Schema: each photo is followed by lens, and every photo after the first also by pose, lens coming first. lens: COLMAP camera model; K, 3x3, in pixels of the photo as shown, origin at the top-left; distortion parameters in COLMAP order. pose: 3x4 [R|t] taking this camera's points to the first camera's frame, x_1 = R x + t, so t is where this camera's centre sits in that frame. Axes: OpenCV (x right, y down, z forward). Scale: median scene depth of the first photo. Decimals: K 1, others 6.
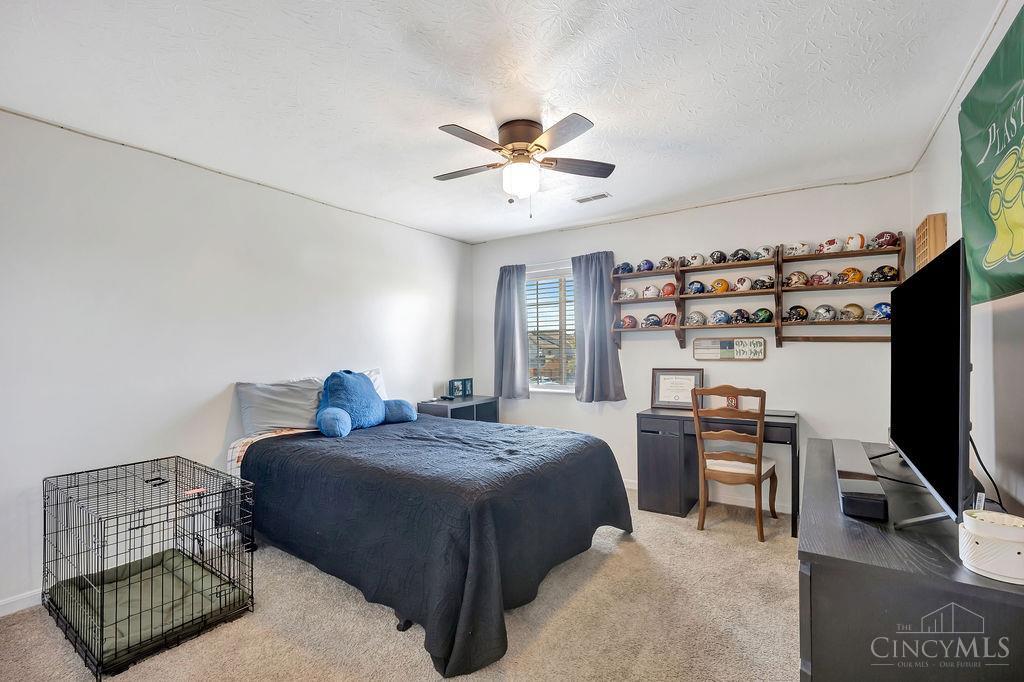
lens RADIAL K [[460.9, 0, 507.6], [0, 460.9, 352.5], [0, 0, 1]] dist [-0.004041, 0.000308]
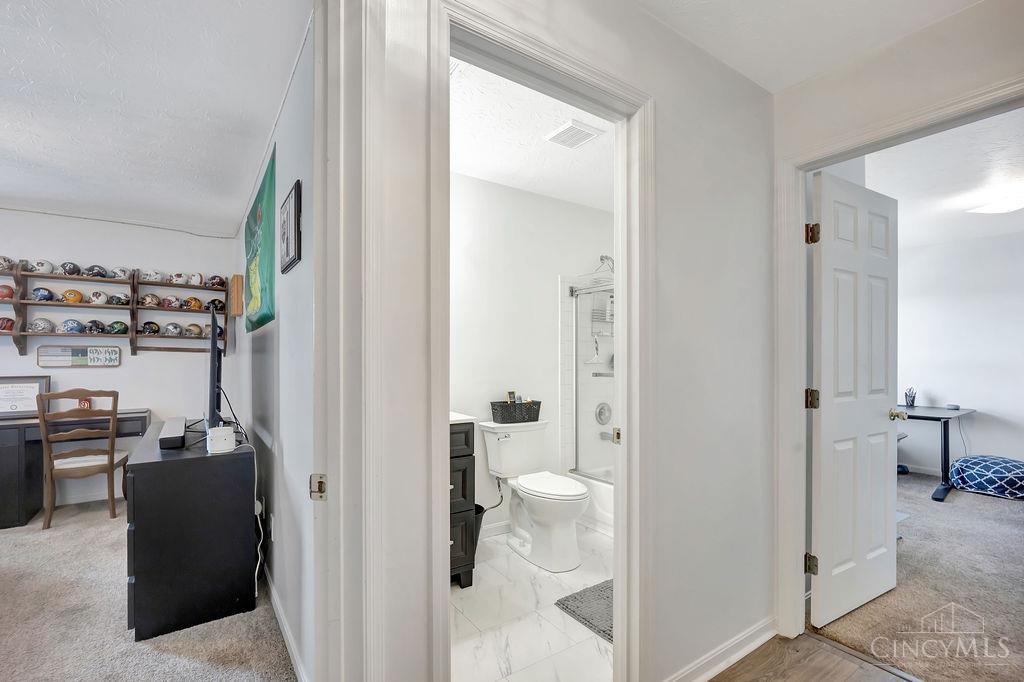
lens RADIAL K [[460.9, 0, 507.6], [0, 460.9, 352.5], [0, 0, 1]] dist [-0.004041, 0.000308]
pose [[0.366072, 0.017449, 0.930423, -0.157819], [0.002174, 0.999805, -0.019605, 0.006549], [-0.930584, 0.009200, 0.365963, -0.326846]]
